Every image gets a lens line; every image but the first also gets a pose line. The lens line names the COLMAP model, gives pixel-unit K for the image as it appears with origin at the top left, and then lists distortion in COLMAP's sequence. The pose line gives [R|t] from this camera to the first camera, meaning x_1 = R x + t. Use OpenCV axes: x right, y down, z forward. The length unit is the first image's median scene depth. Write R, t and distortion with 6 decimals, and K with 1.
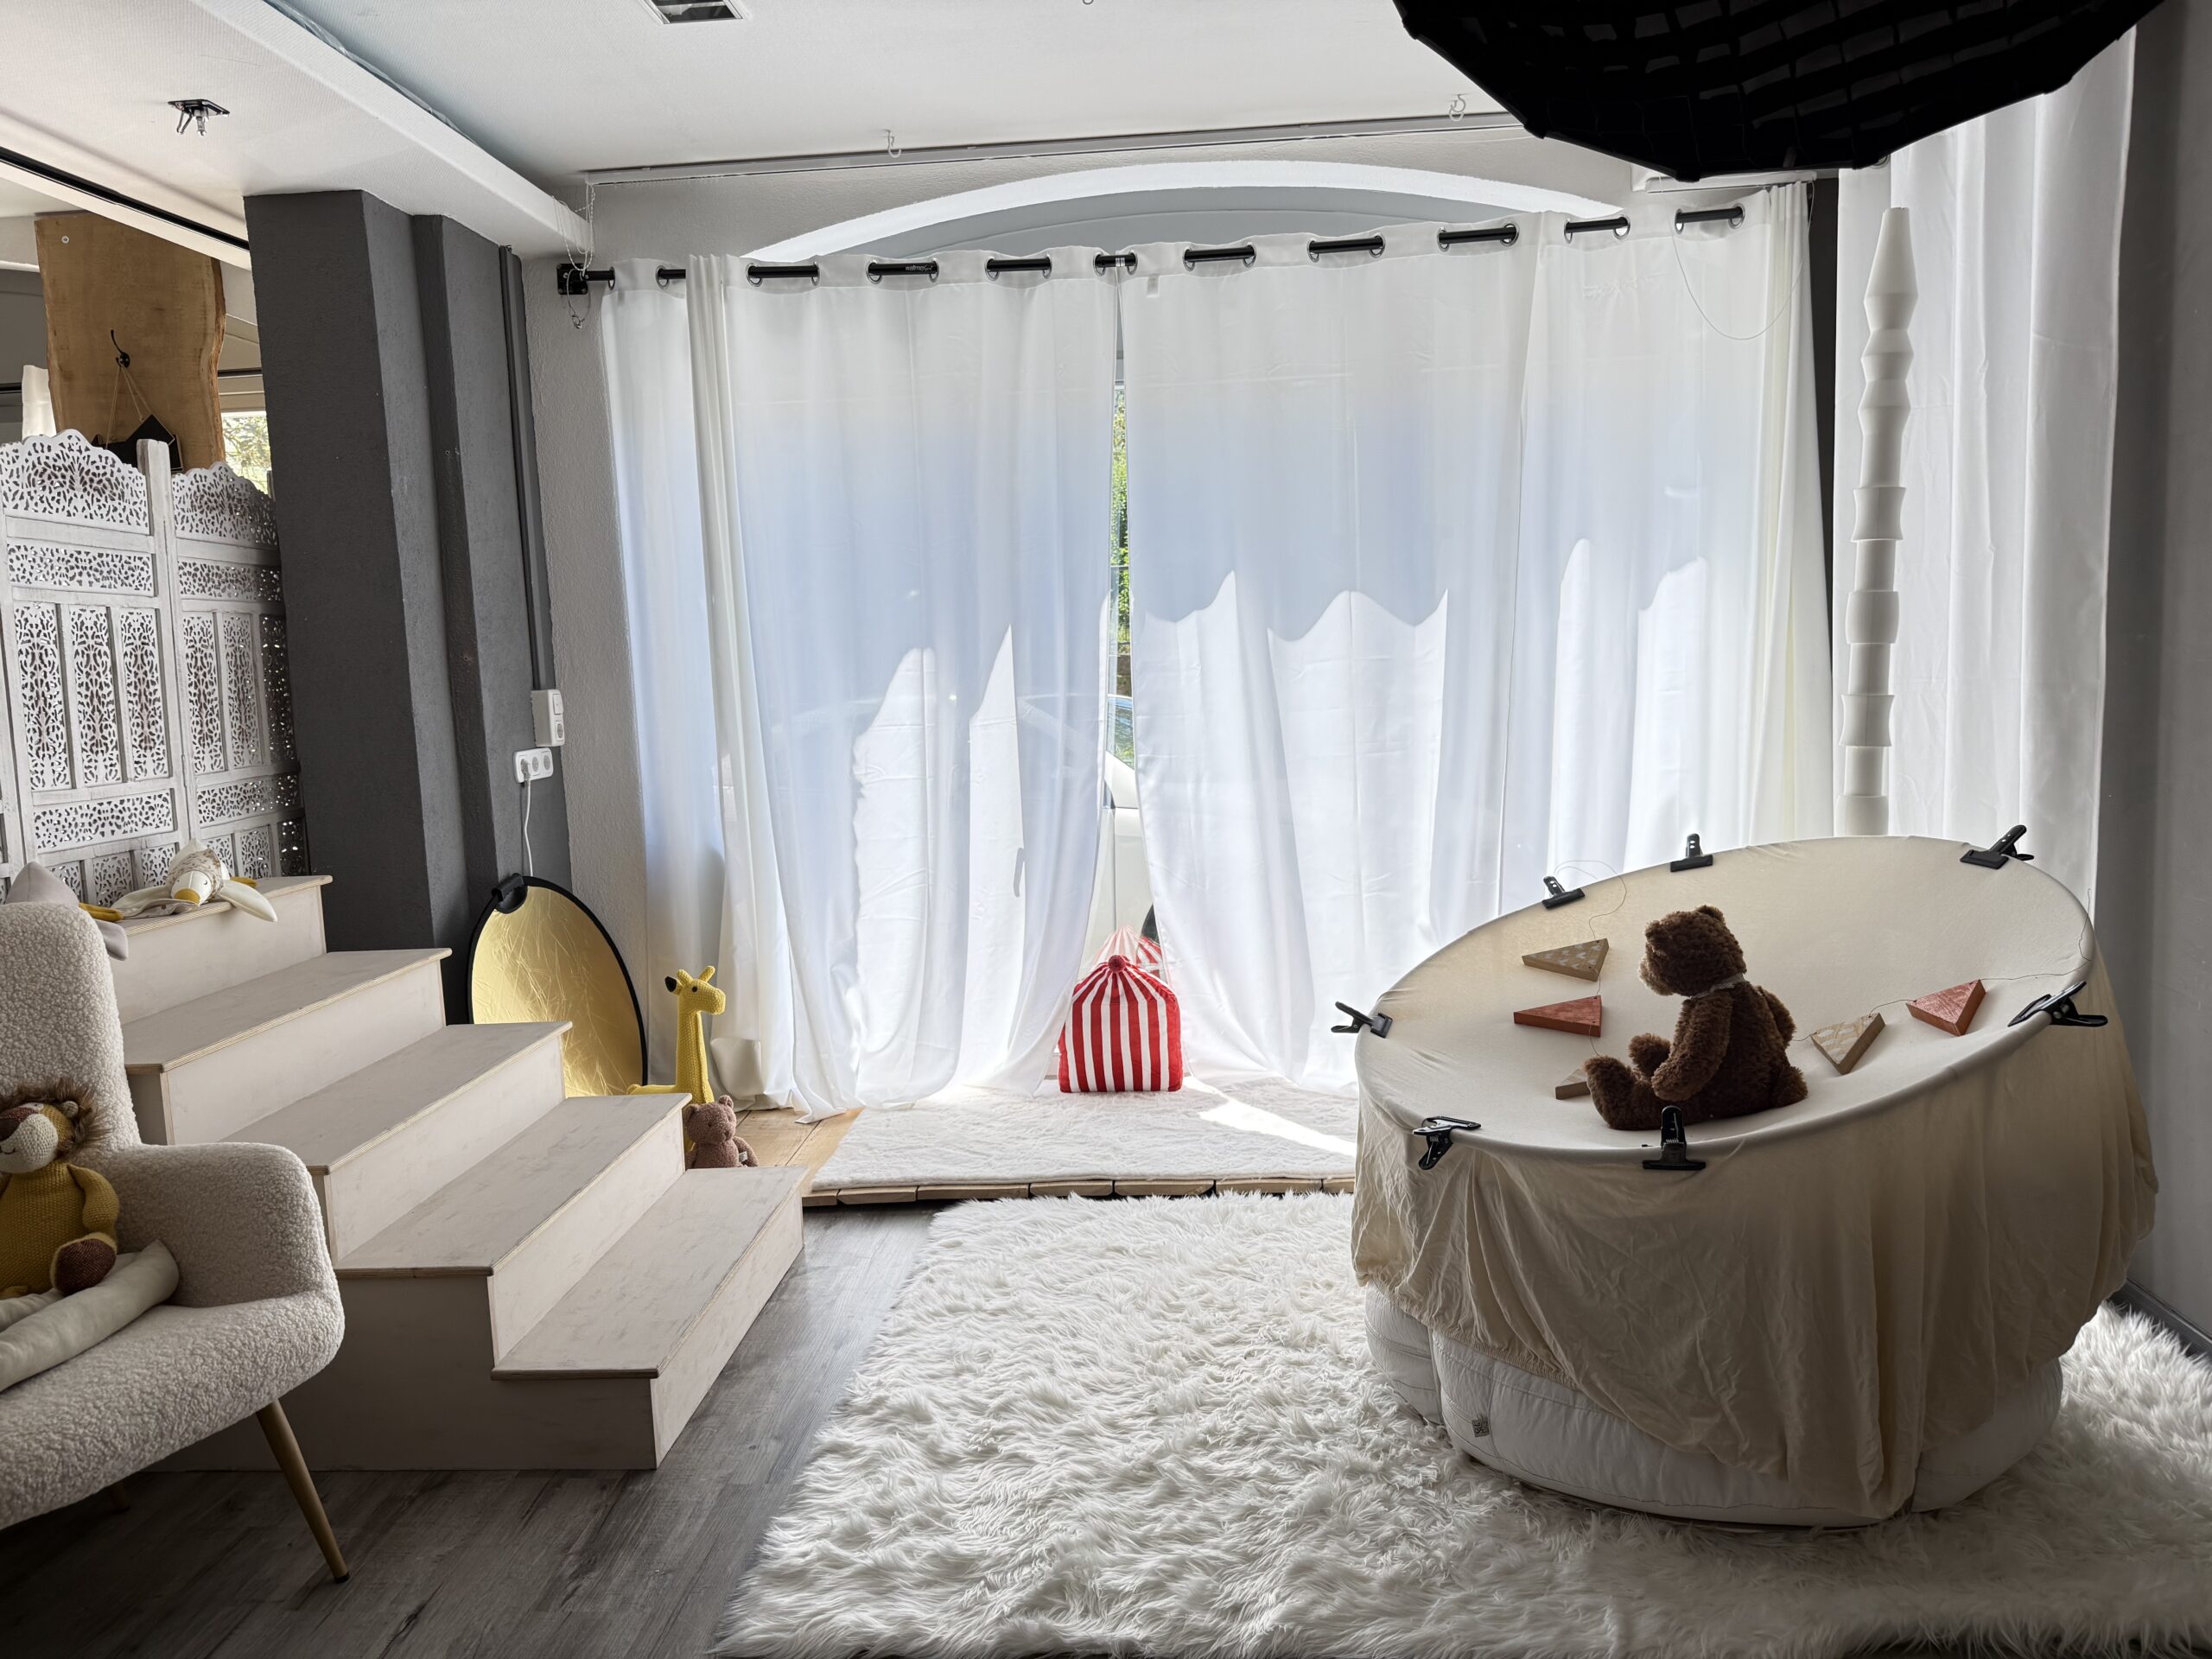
lens RADIAL K [[1603.1, 0, 1083.4], [0, 1603.1, 784.0], [0, 0, 1]] dist [0.076615, -0.030893]
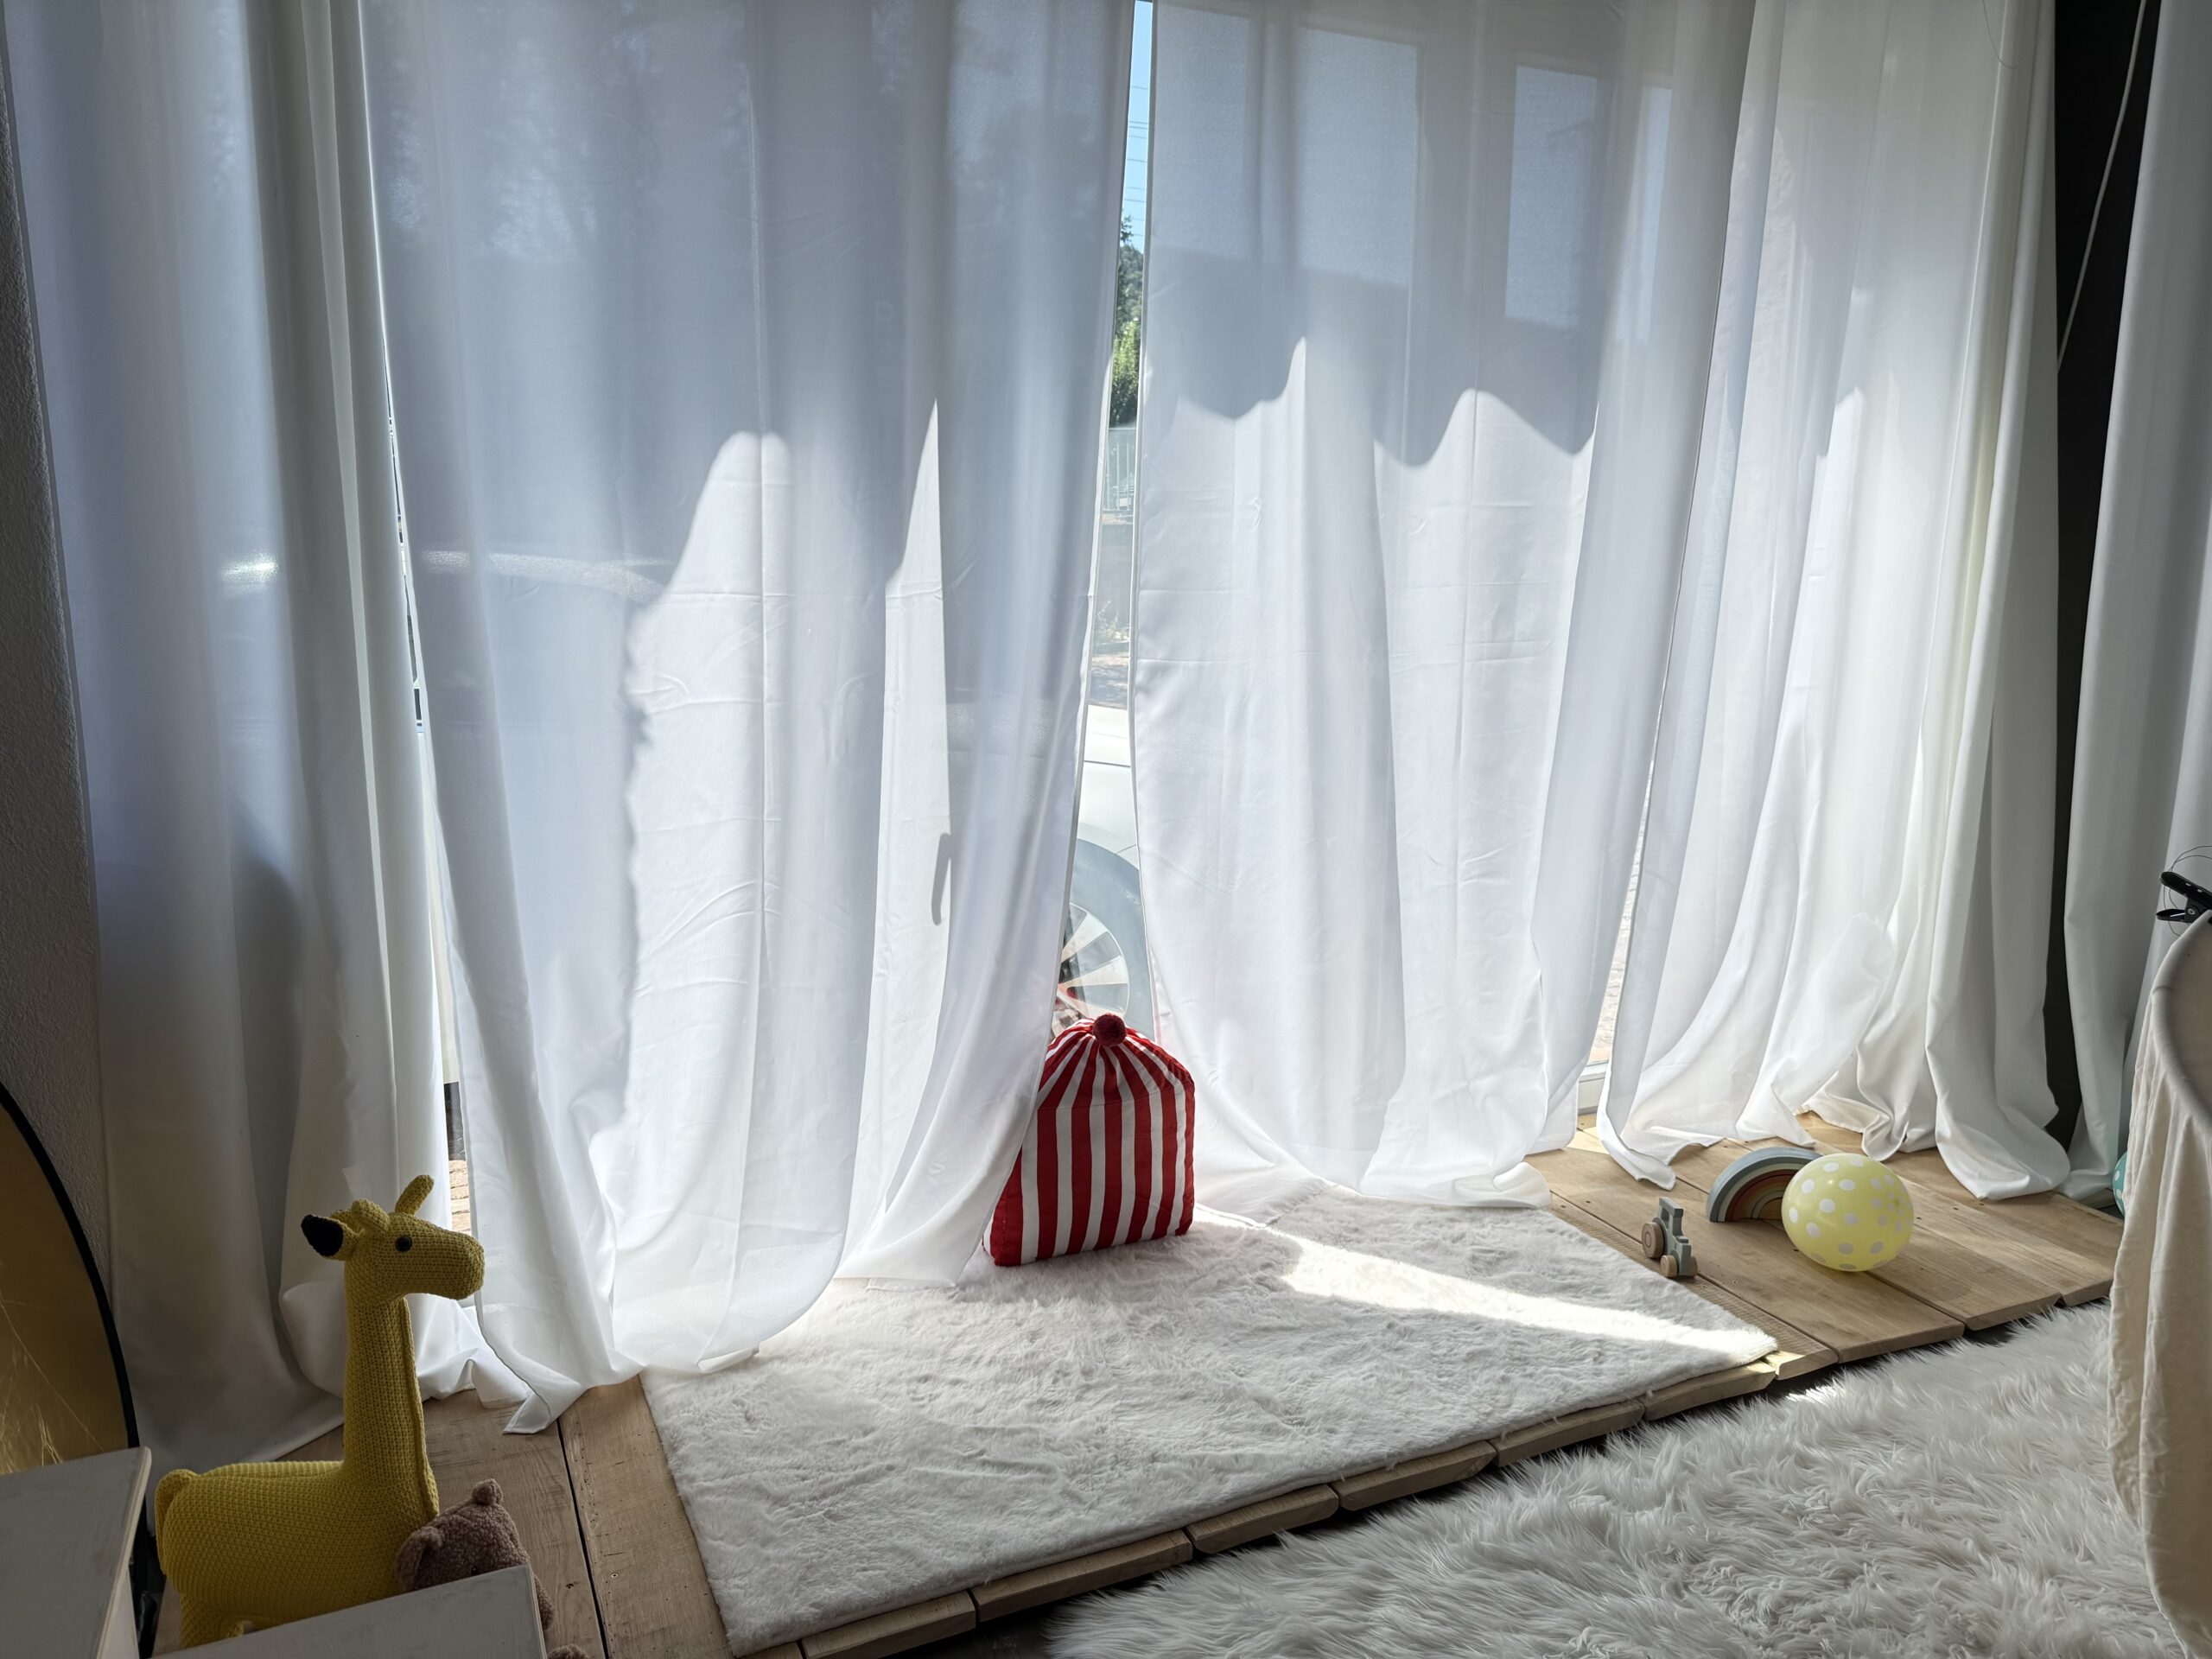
lens RADIAL K [[1603.1, 0, 1113.6], [0, 1603.1, 813.1], [0, 0, 1]] dist [0.076615, -0.030893]
pose [[0.873586, -0.037342, 0.485235, -0.249242], [0.000758, 0.997155, 0.075375, -0.006821], [-0.486669, -0.065479, 0.871129, 0.514067]]
